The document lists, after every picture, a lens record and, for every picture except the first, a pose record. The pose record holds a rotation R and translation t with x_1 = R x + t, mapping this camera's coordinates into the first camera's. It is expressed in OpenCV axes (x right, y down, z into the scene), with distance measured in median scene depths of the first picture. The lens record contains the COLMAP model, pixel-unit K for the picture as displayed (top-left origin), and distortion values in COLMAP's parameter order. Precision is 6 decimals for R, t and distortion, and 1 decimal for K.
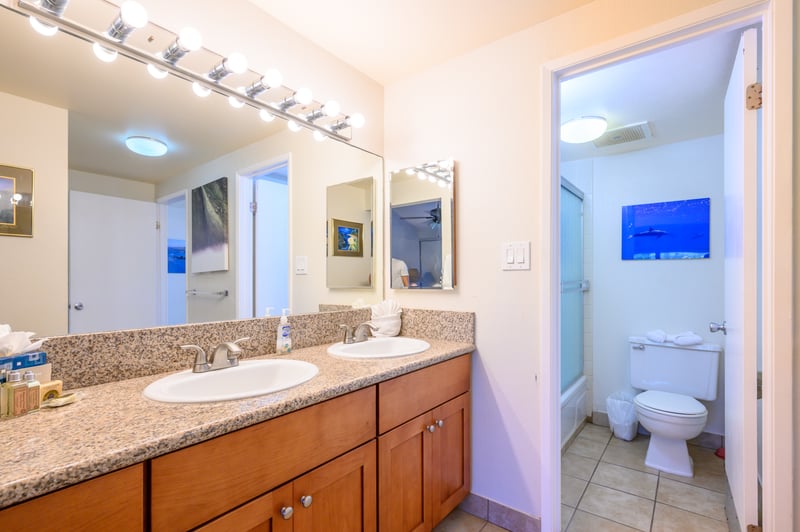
lens RADIAL K [[373.2, 0, 399.3], [0, 373.2, 271.7], [0, 0, 1]] dist [0.000379, -0.000522]
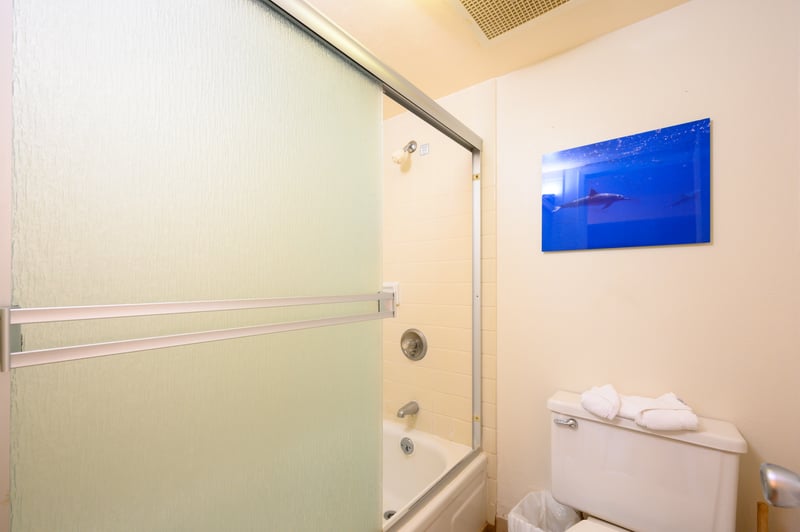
lens RADIAL K [[324.9, 0, 394.1], [0, 324.9, 280.7], [0, 0, 1]] dist [-0.004654, -0.000450]
pose [[0.999574, -0.006192, -0.028513, 0.420166], [0.006194, 0.999981, -0.000044, 0.010297], [0.028513, -0.000132, 0.999593, 0.552579]]
